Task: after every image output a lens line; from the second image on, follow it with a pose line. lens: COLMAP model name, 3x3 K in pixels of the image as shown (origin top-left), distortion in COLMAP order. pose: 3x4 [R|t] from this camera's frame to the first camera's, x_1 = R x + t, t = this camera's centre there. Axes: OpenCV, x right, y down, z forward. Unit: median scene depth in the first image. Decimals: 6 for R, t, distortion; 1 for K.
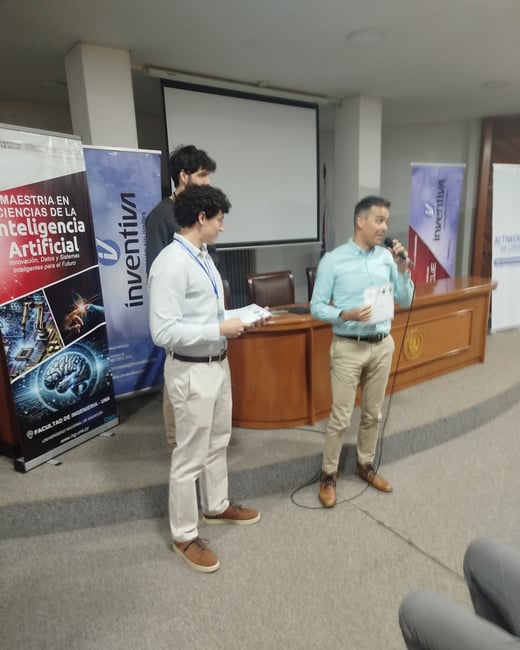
lens RADIAL K [[487.3, 0, 260.3], [0, 487.3, 350.4], [0, 0, 1]] dist [0.006467, 0.003861]
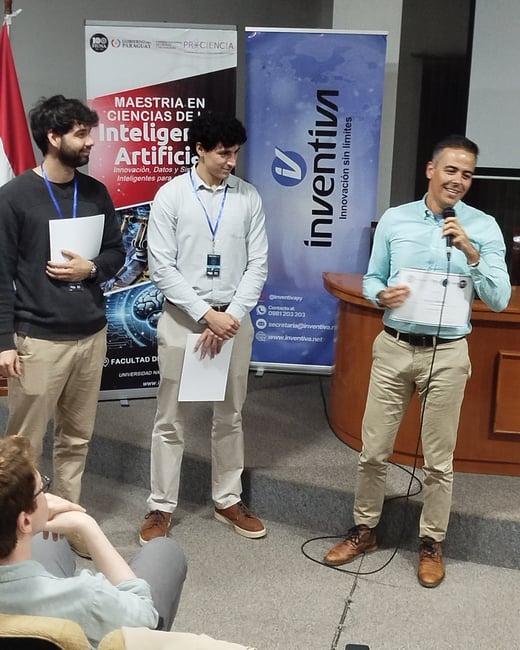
lens RADIAL K [[1031.4, 0, 279.2], [0, 1031.4, 313.7], [0, 0, 1]] dist [0.232810, -1.227558]
pose [[0.701580, 0.208015, -0.681554, 0.998351], [-0.230356, 0.971297, 0.059322, -0.095579], [0.674331, 0.115381, 0.729360, -0.166431]]
